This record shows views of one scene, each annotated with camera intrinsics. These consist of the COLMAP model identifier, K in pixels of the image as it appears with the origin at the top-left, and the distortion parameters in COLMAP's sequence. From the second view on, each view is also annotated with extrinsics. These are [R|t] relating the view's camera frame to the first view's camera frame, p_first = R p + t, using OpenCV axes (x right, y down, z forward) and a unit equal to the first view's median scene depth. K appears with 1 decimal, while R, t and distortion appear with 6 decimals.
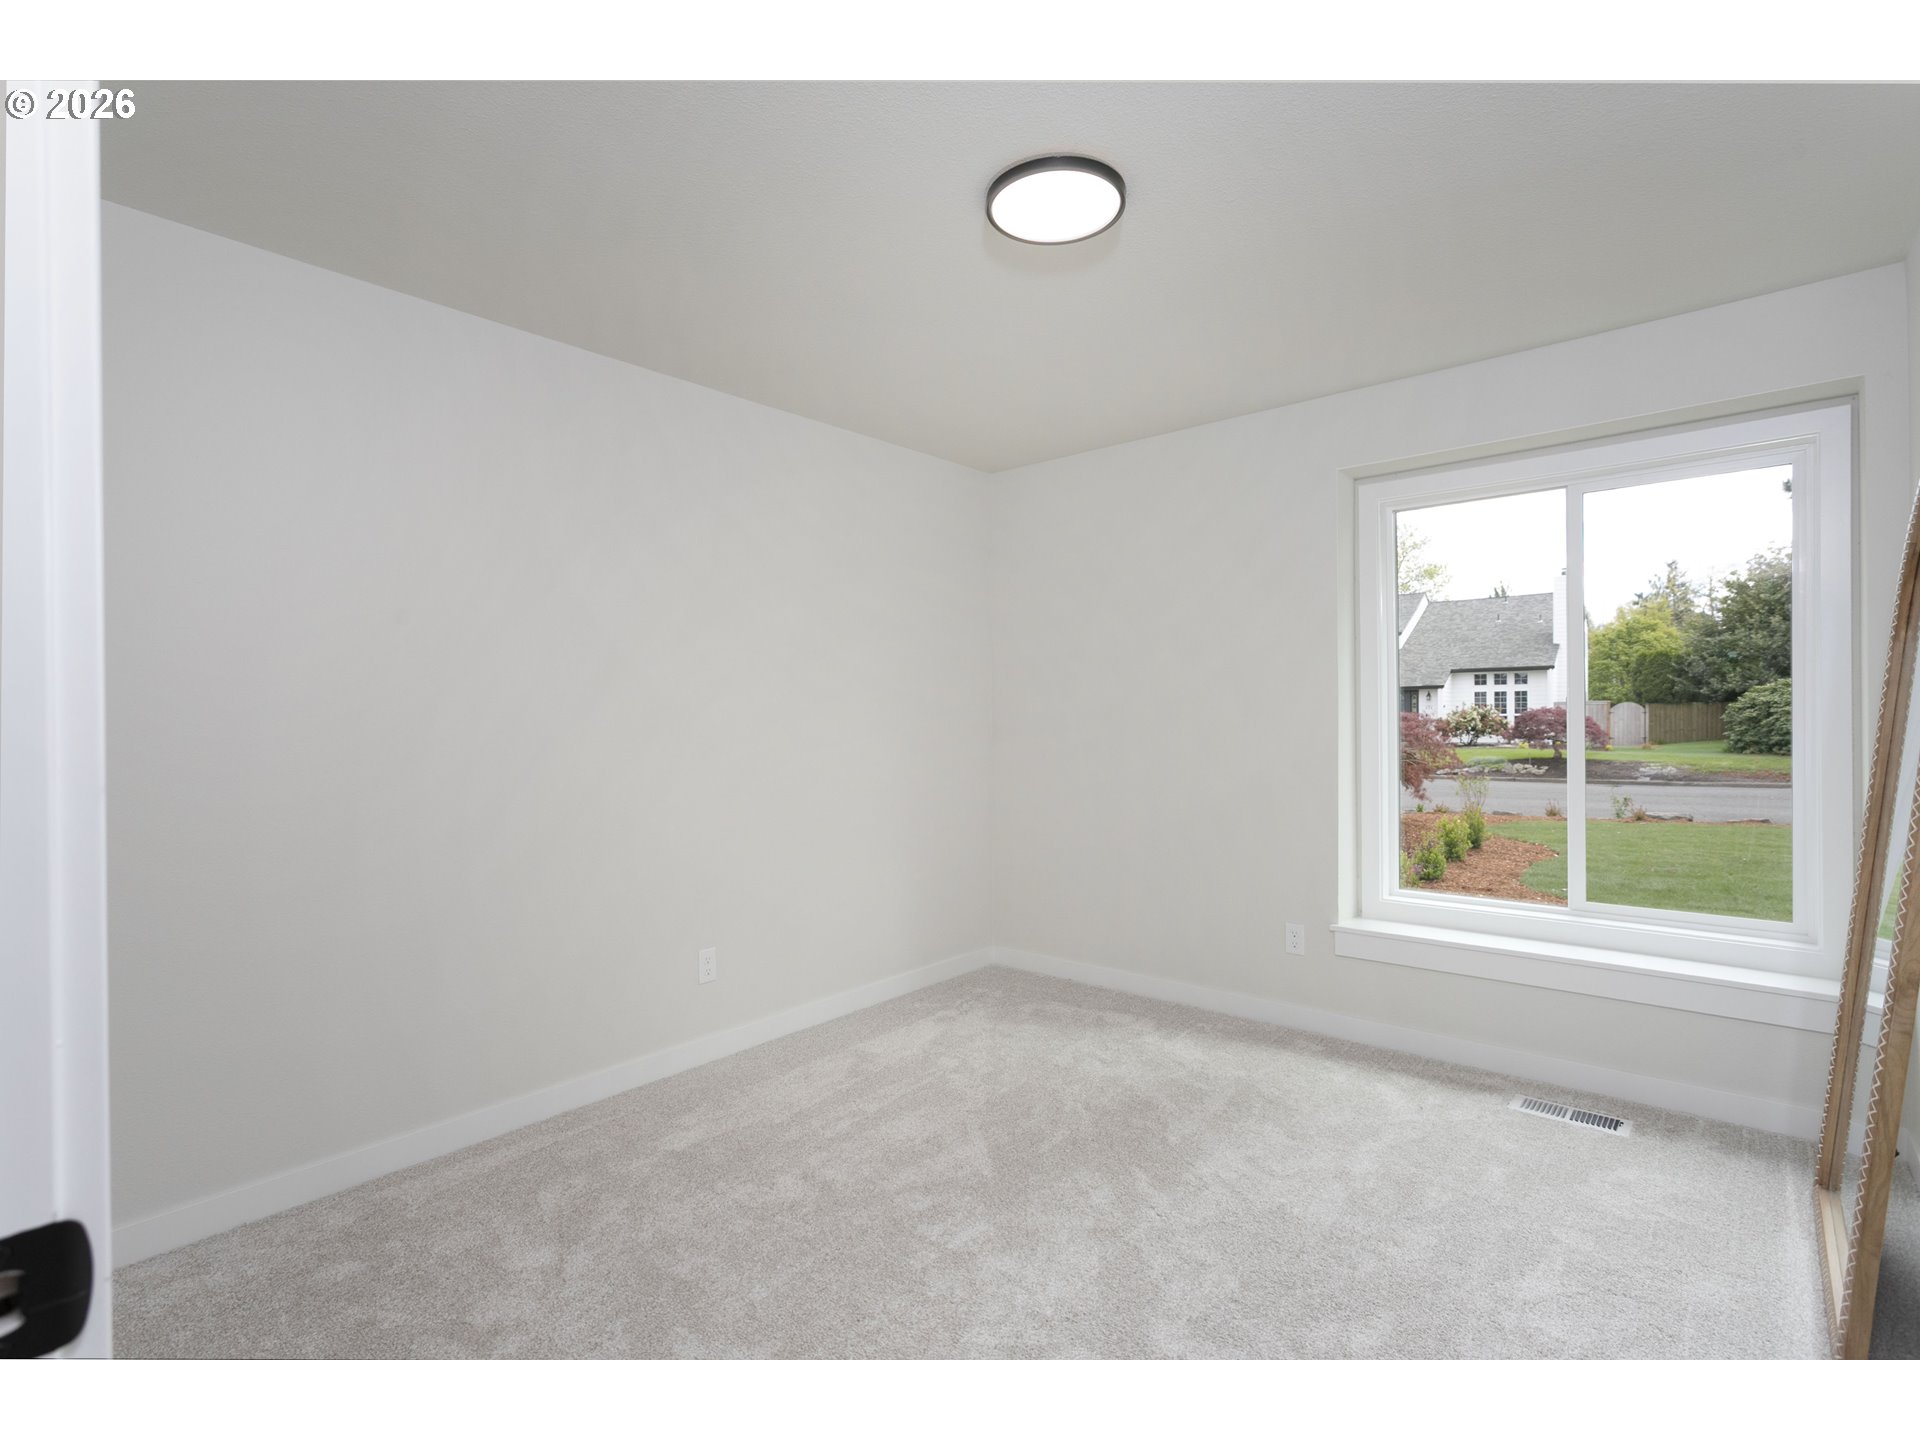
lens RADIAL K [[968.5, 0, 946.8], [0, 968.5, 722.4], [0, 0, 1]] dist [0.001479, -0.000653]
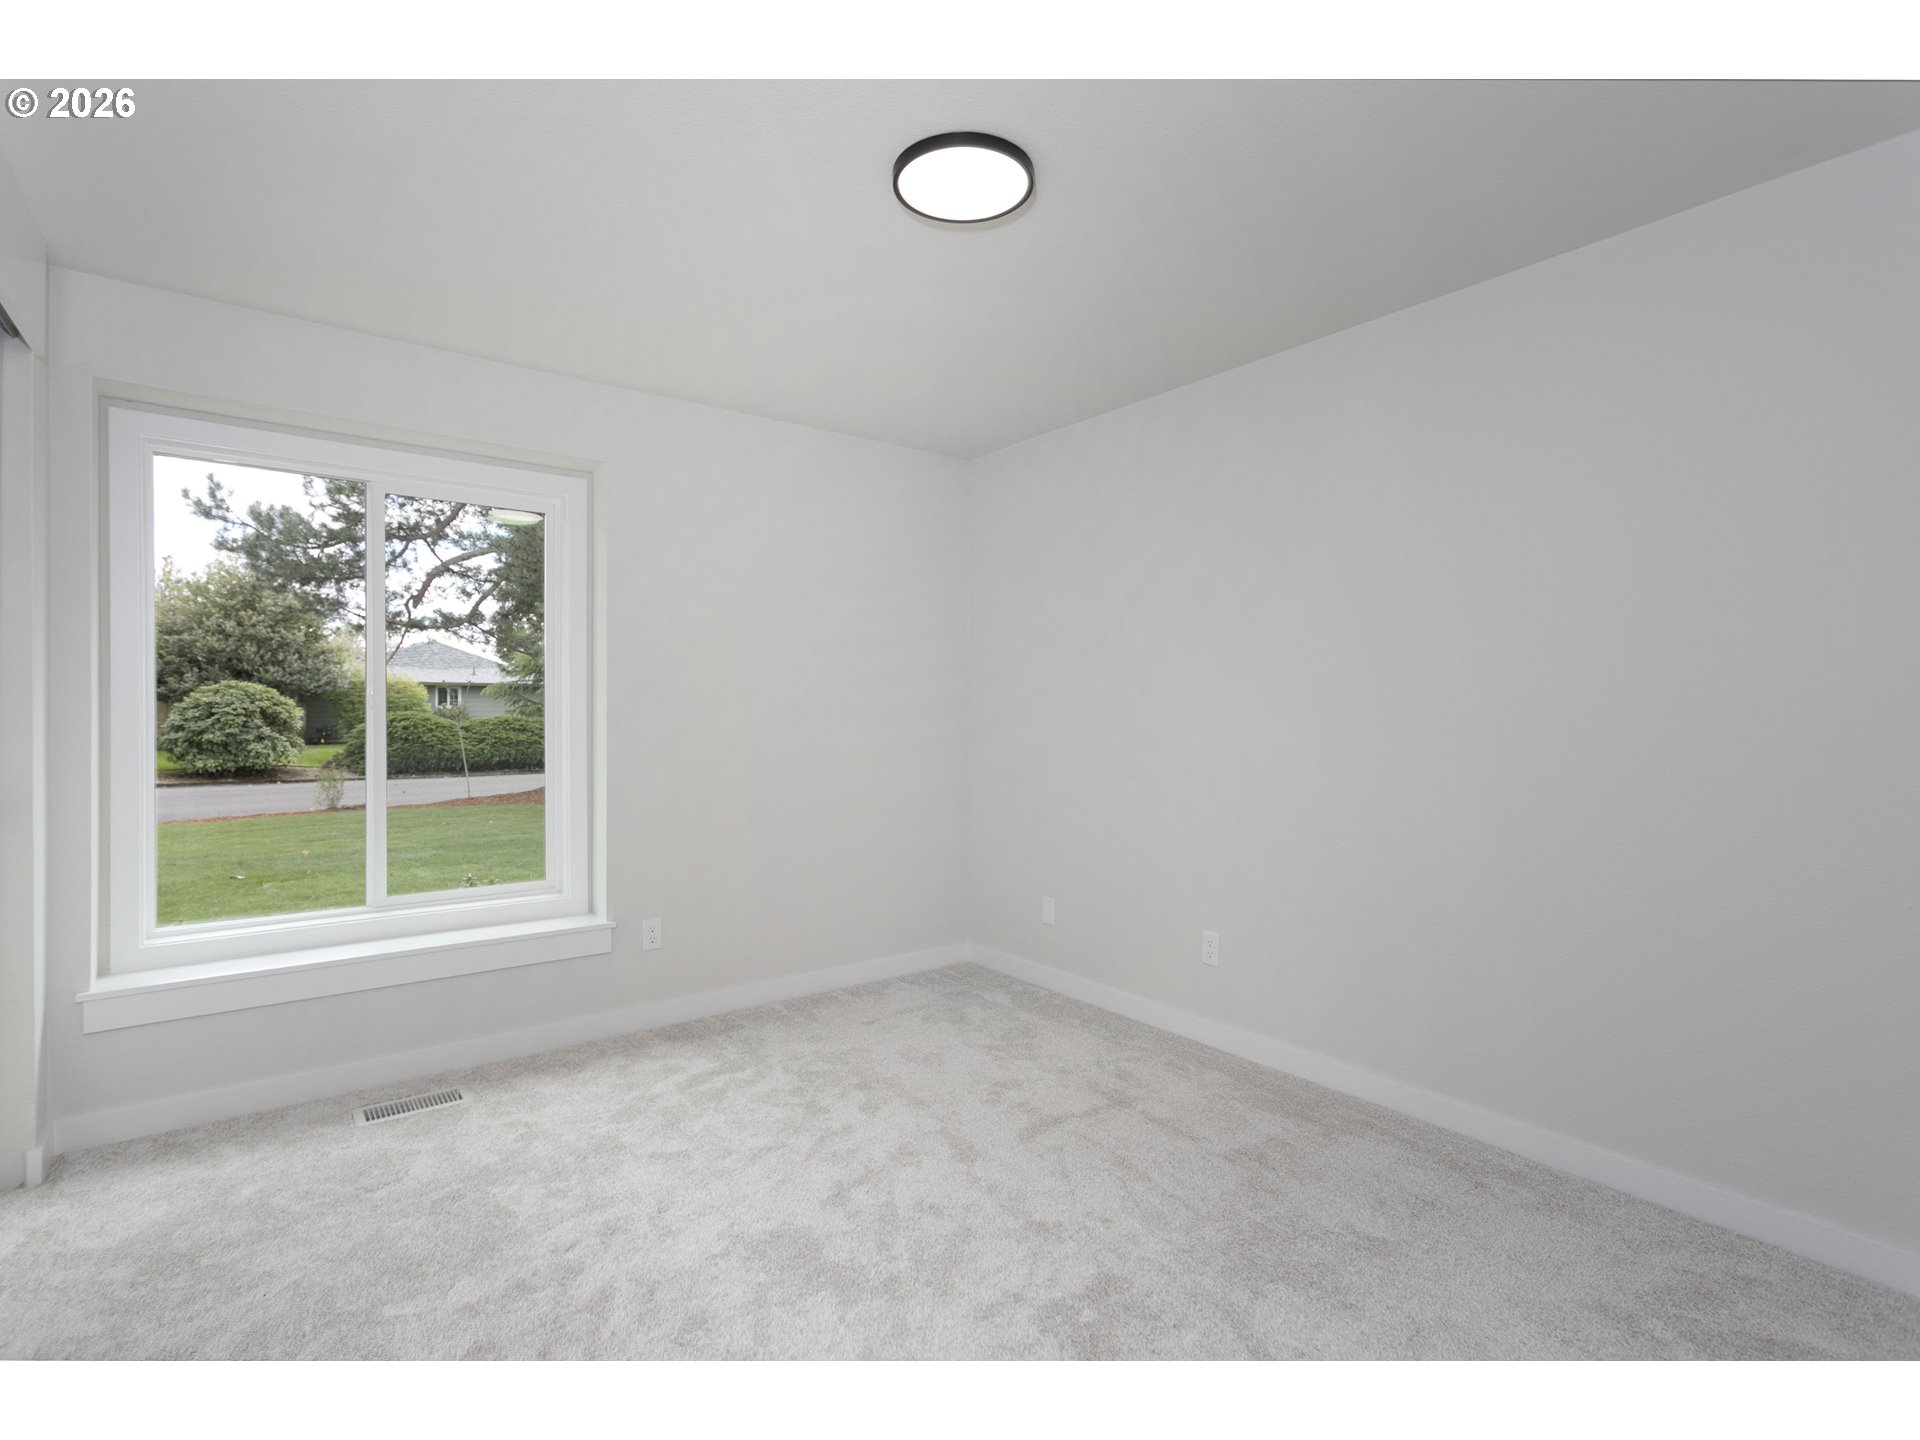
lens RADIAL K [[968.5, 0, 946.8], [0, 968.5, 722.4], [0, 0, 1]] dist [0.001479, -0.000653]
pose [[0.159238, -0.001223, 0.987239, -0.215949], [0.001965, 0.999998, 0.000922, 0.003494], [-0.987238, 0.001793, 0.159240, 0.231228]]
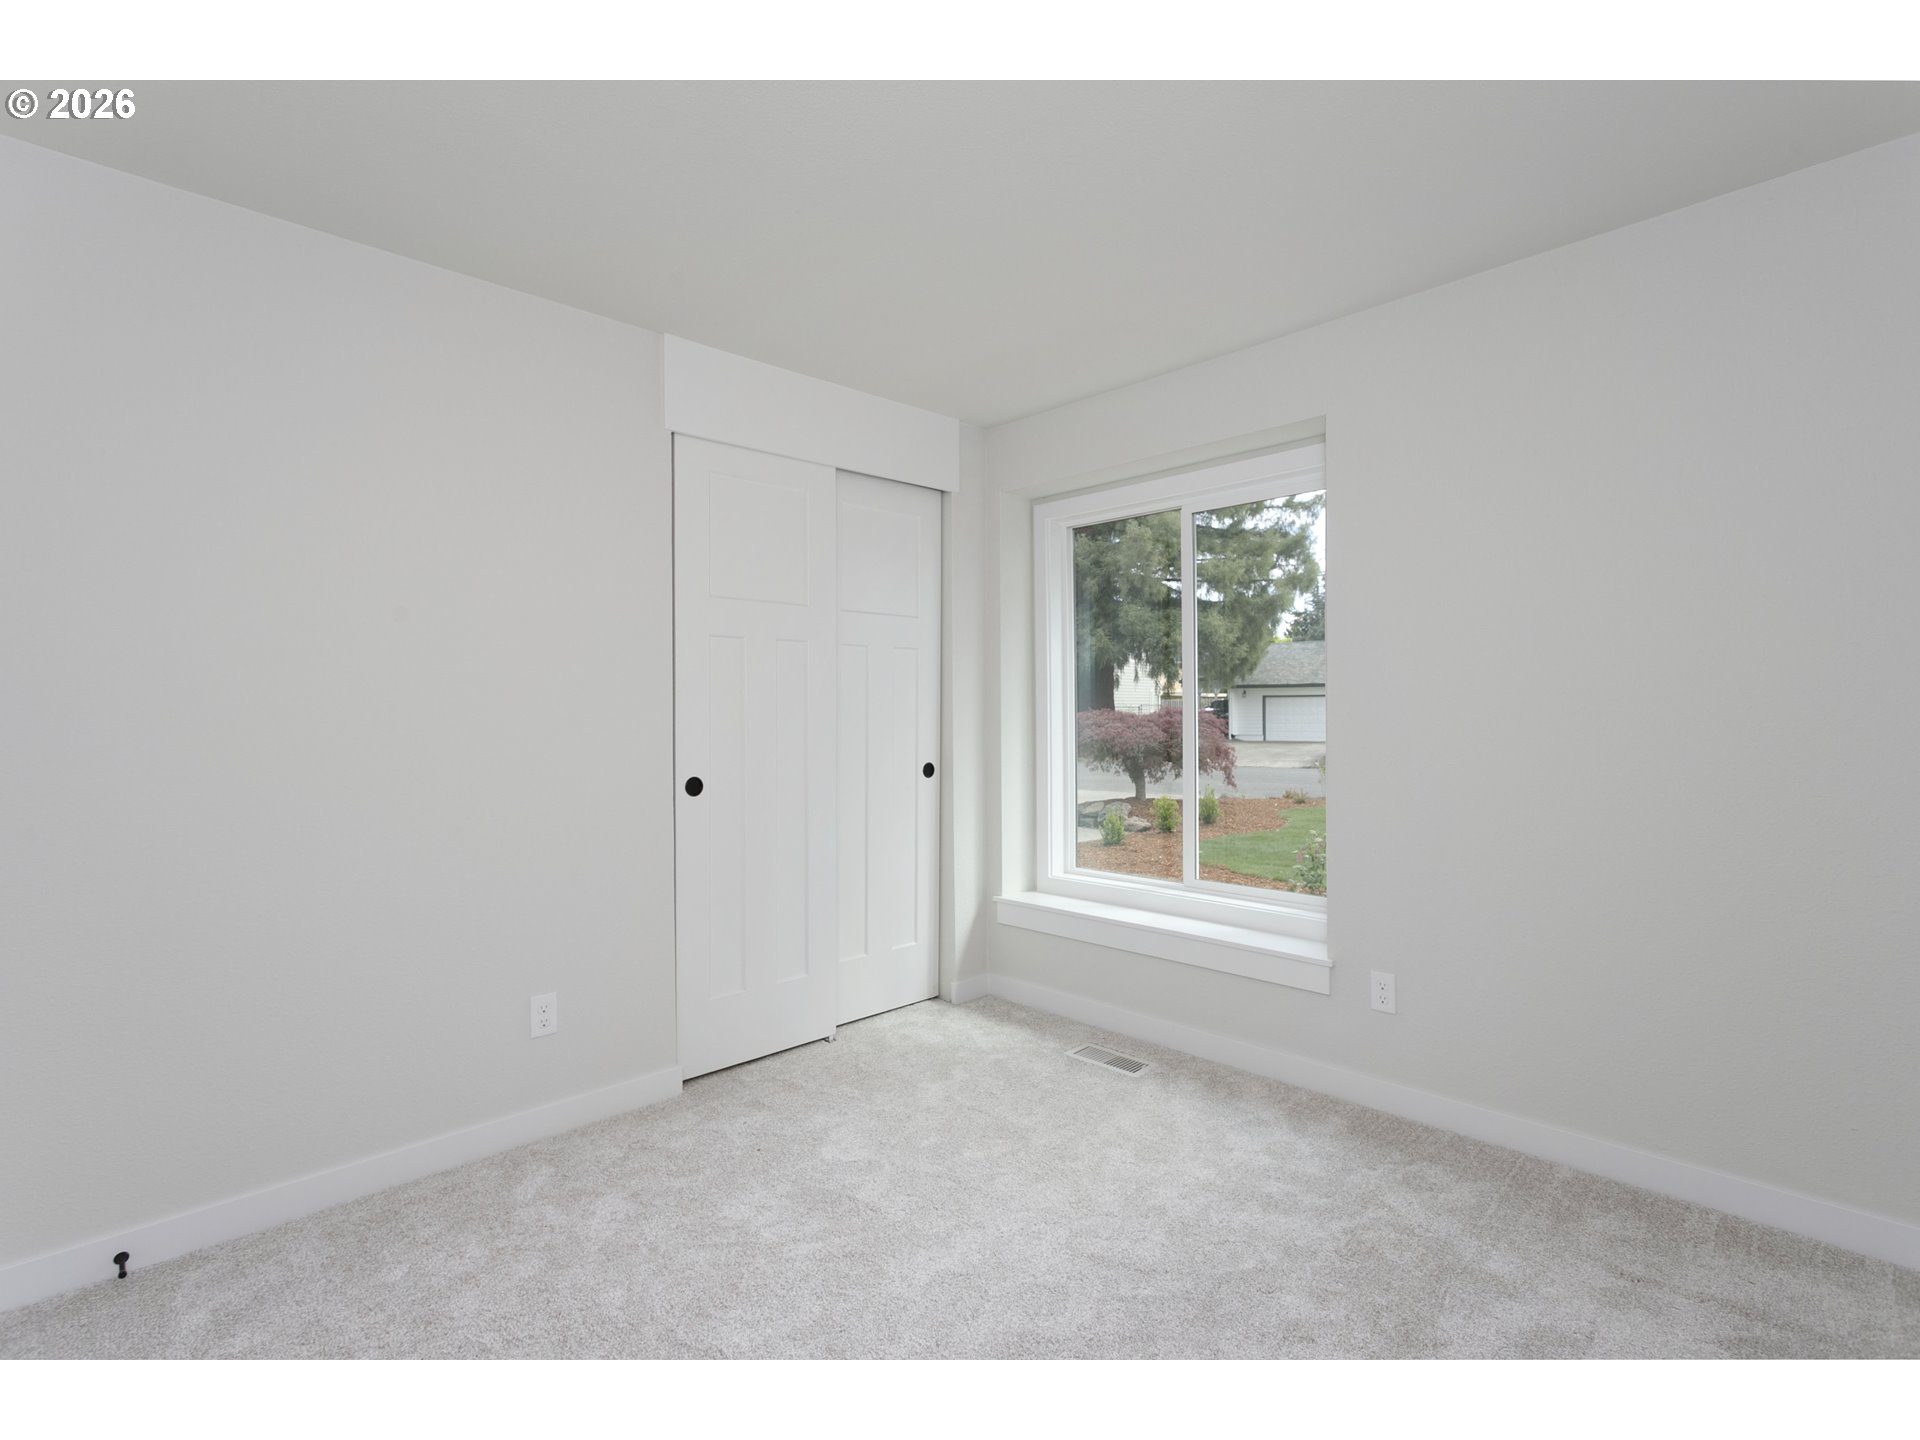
lens RADIAL K [[968.5, 0, 946.8], [0, 968.5, 722.4], [0, 0, 1]] dist [0.001479, -0.000653]
pose [[0.996952, 0.012175, -0.077067, 0.406843], [-0.011861, 0.999919, 0.004529, 0.002670], [0.077116, -0.003601, 0.997016, -0.119178]]
